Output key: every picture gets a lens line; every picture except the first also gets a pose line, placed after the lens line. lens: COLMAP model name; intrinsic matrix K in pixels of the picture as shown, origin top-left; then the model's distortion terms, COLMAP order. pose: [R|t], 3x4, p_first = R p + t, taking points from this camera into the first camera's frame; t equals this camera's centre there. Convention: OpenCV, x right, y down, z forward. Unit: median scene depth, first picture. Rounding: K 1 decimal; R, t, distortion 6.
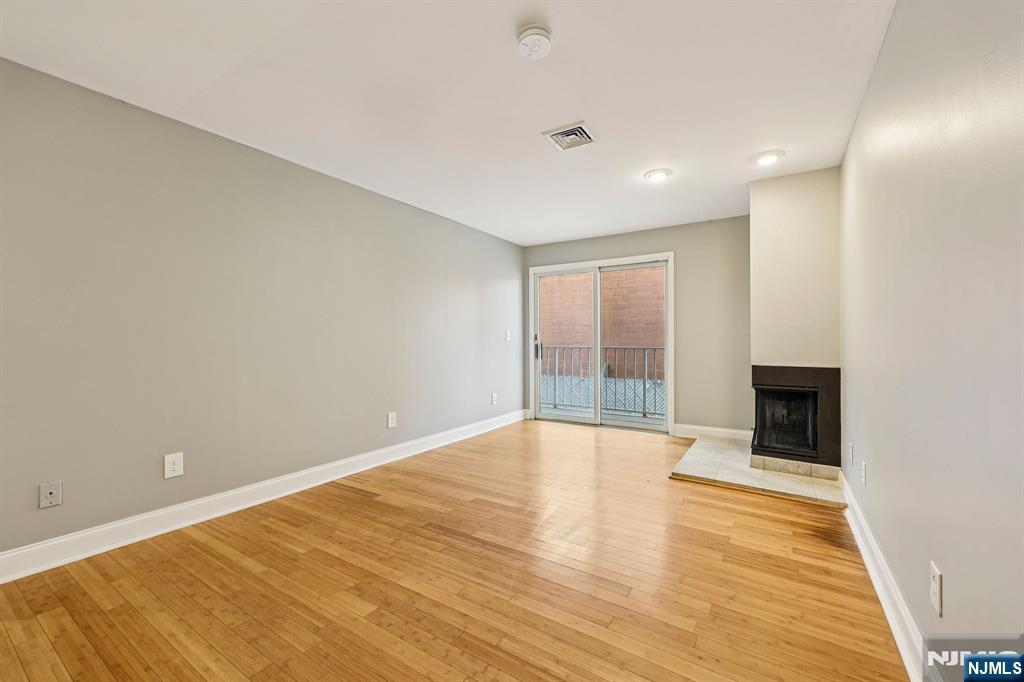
lens RADIAL K [[416.0, 0, 510.2], [0, 416.0, 342.9], [0, 0, 1]] dist [0.000928, 0.000625]
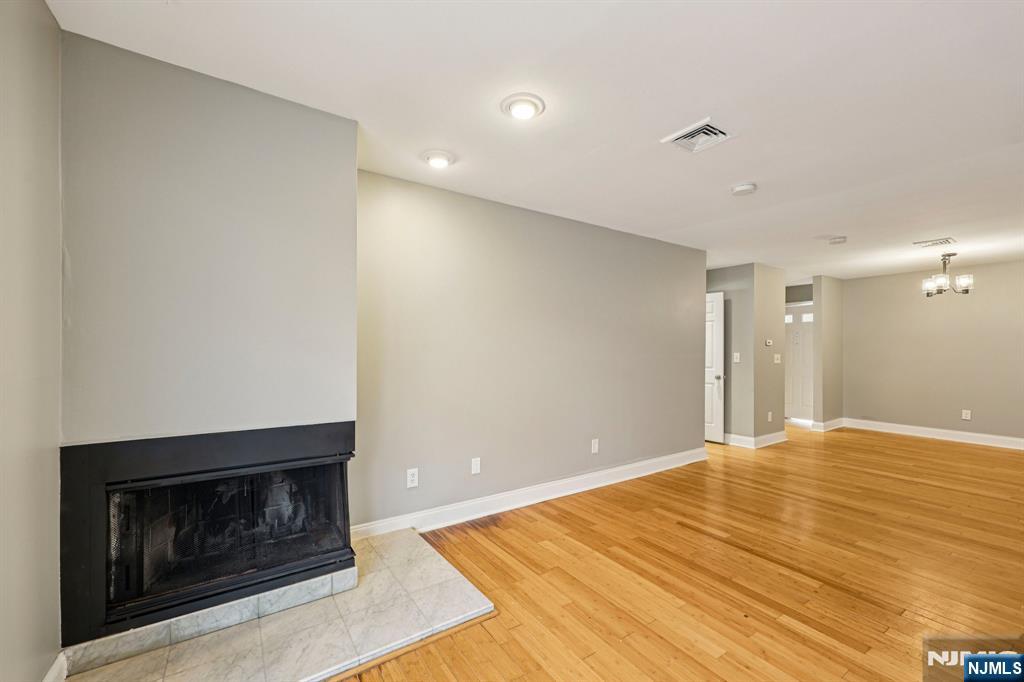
lens RADIAL K [[416.0, 0, 511.3], [0, 416.0, 344.9], [0, 0, 1]] dist [0.000928, 0.000625]
pose [[-0.915749, 0.003871, 0.401732, 0.138136], [0.001661, 0.999982, -0.005850, -0.065118], [-0.401748, -0.004690, -0.915738, 1.708431]]
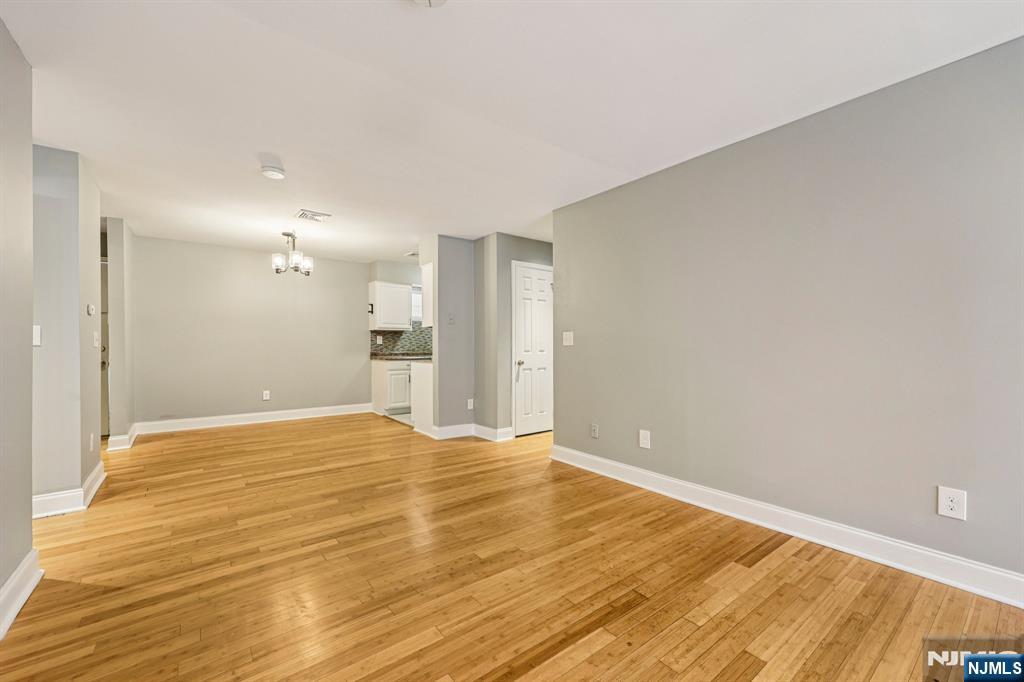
lens RADIAL K [[416.0, 0, 510.1], [0, 416.0, 343.4], [0, 0, 1]] dist [0.000928, 0.000625]
pose [[-0.327851, -0.000628, -0.944729, 0.478273], [-0.006472, 0.999978, 0.001582, -0.007194], [0.944707, 0.006632, -0.327848, 0.851441]]
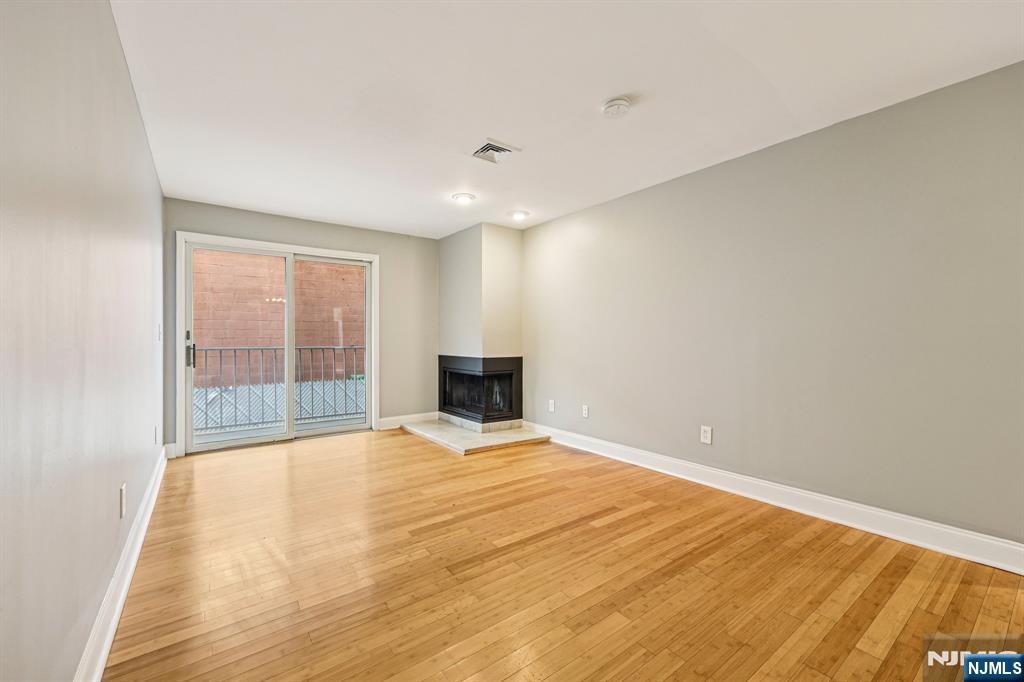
lens RADIAL K [[416.0, 0, 508.3], [0, 416.0, 341.4], [0, 0, 1]] dist [0.000928, 0.000625]
pose [[0.354113, -0.004181, 0.935193, -0.757243], [0.006594, 0.999976, 0.001973, -0.002436], [-0.935179, 0.005468, 0.354132, 0.509259]]
